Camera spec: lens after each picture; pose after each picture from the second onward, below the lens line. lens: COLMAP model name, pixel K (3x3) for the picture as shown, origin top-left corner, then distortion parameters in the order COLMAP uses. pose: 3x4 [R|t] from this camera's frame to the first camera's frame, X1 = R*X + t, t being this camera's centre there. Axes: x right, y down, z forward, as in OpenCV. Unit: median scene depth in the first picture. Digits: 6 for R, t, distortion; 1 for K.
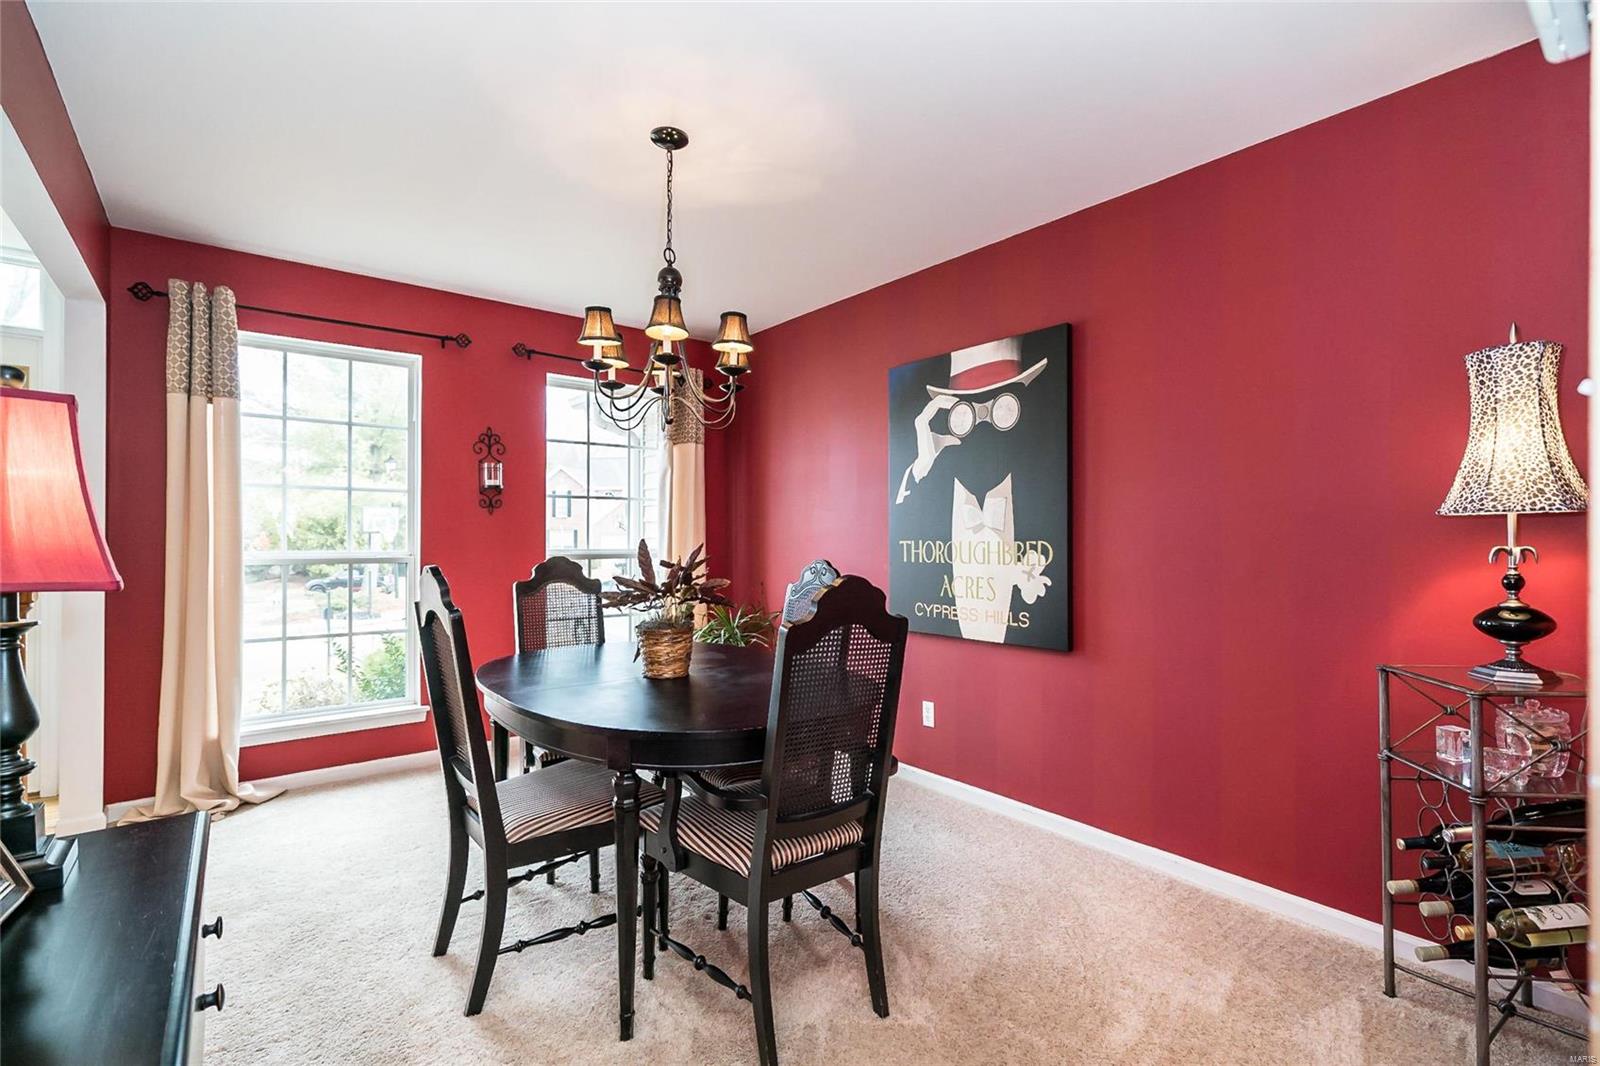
lens RADIAL K [[731.3, 0, 804.1], [0, 731.3, 536.9], [0, 0, 1]] dist [-0.003716, 0.003201]
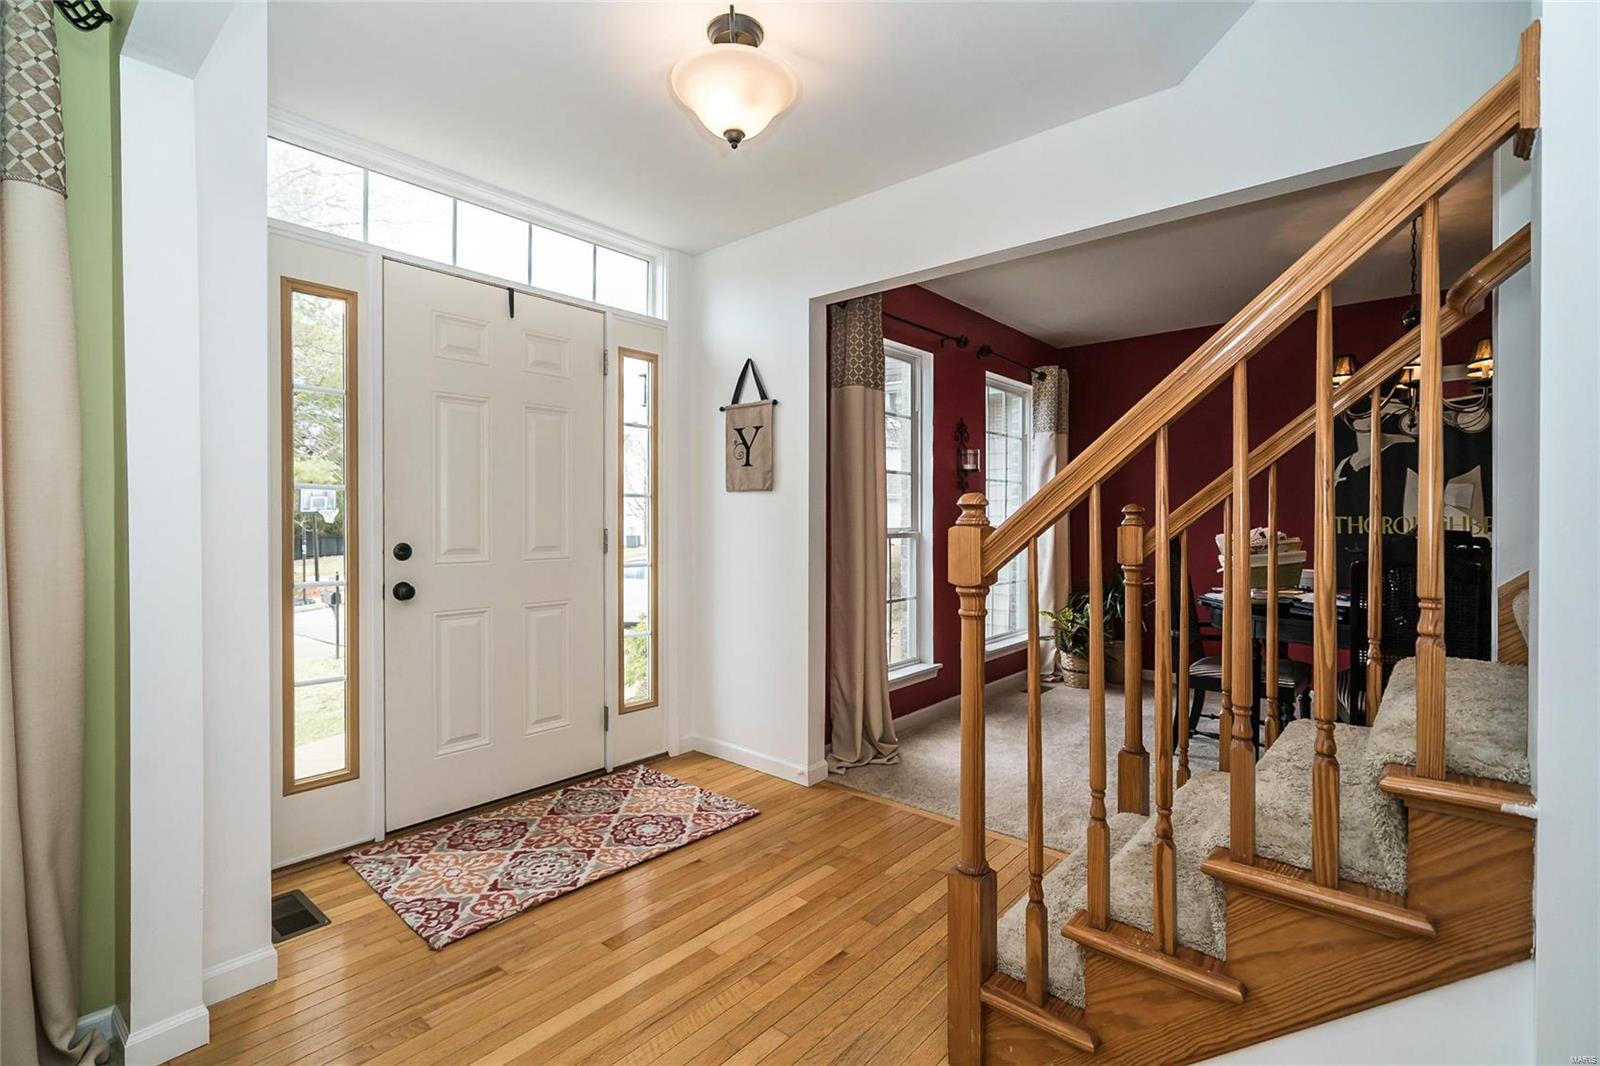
lens RADIAL K [[731.3, 0, 797.0], [0, 731.3, 522.1], [0, 0, 1]] dist [-0.003716, 0.003201]
pose [[0.986979, -0.006847, 0.160701, -1.008150], [0.004517, 0.999879, 0.014855, -0.008288], [-0.160783, -0.013936, 0.986891, -0.097505]]
